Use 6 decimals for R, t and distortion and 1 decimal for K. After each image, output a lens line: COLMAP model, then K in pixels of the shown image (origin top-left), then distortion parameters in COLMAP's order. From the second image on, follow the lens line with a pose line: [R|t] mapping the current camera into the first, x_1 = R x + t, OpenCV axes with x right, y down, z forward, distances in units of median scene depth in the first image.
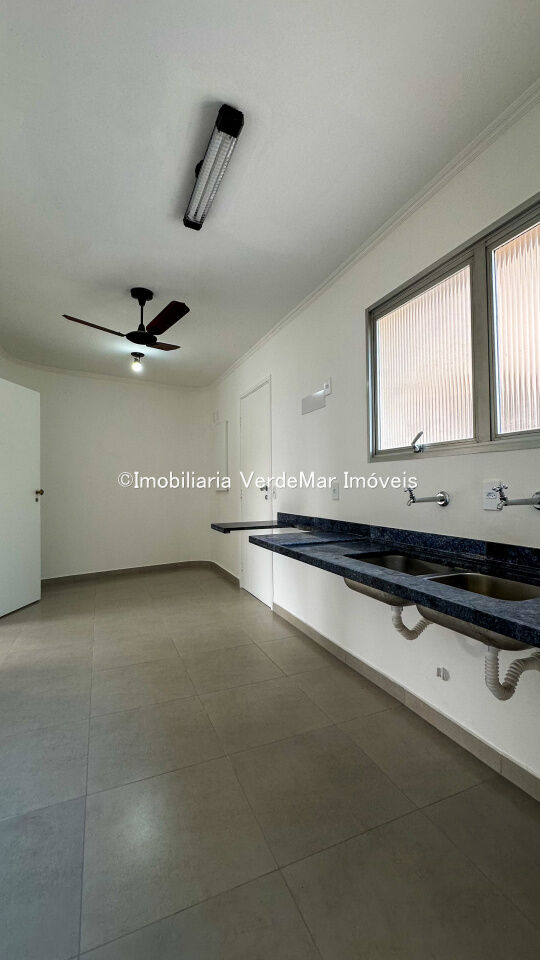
lens RADIAL K [[403.9, 0, 270.0], [0, 403.9, 480.0], [0, 0, 1]] dist [-0.002244, -0.000459]
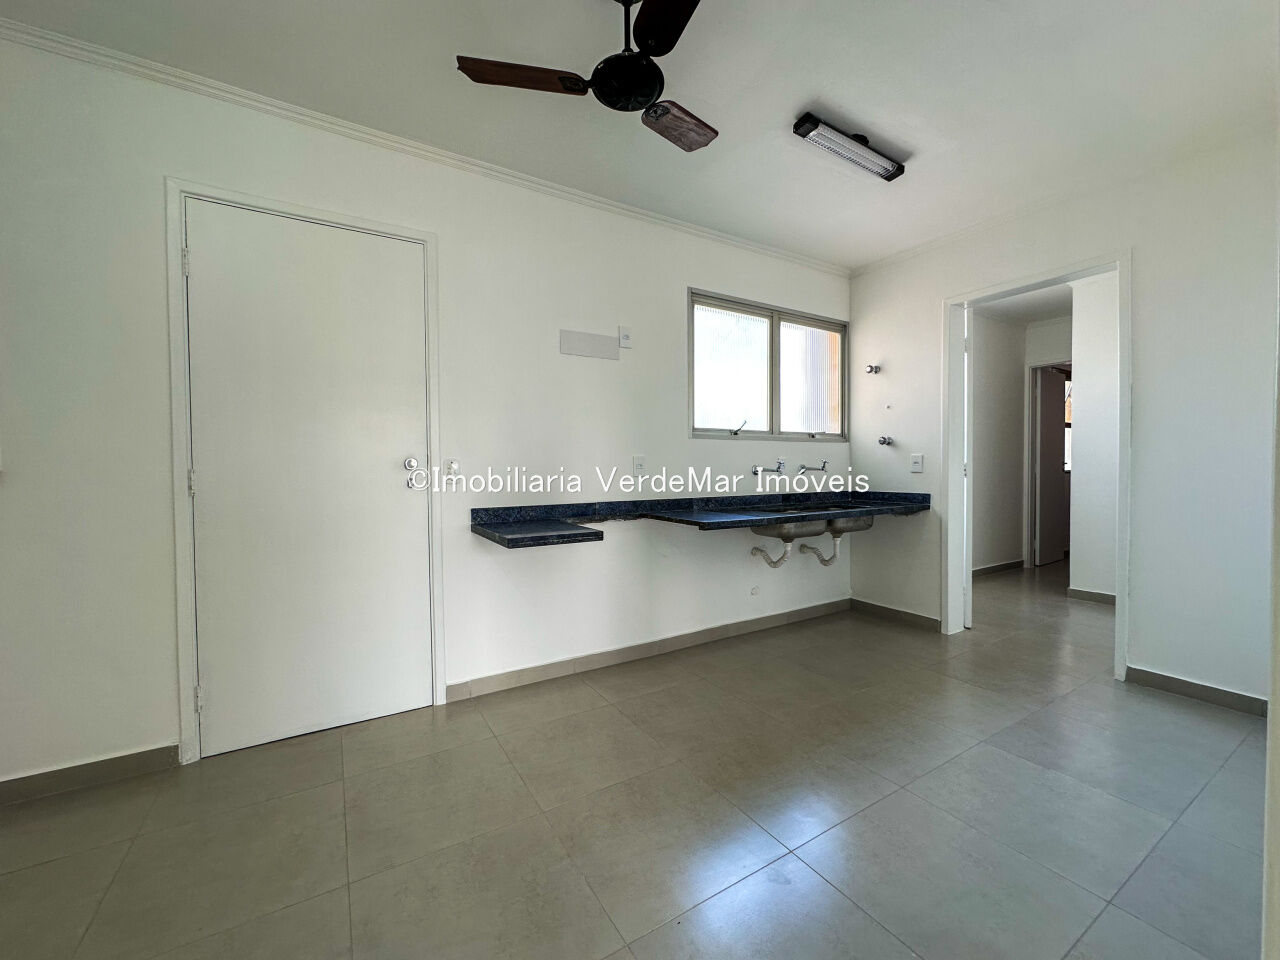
lens RADIAL K [[522.7, 0, 640.0], [0, 522.7, 480.0], [0, 0, 1]] dist [-0.000785, -0.000418]
pose [[-0.151859, -0.008990, 0.988361, -1.067401], [-0.002314, 0.999959, 0.008740, 0.054095], [-0.988399, -0.000960, -0.151874, 1.346345]]
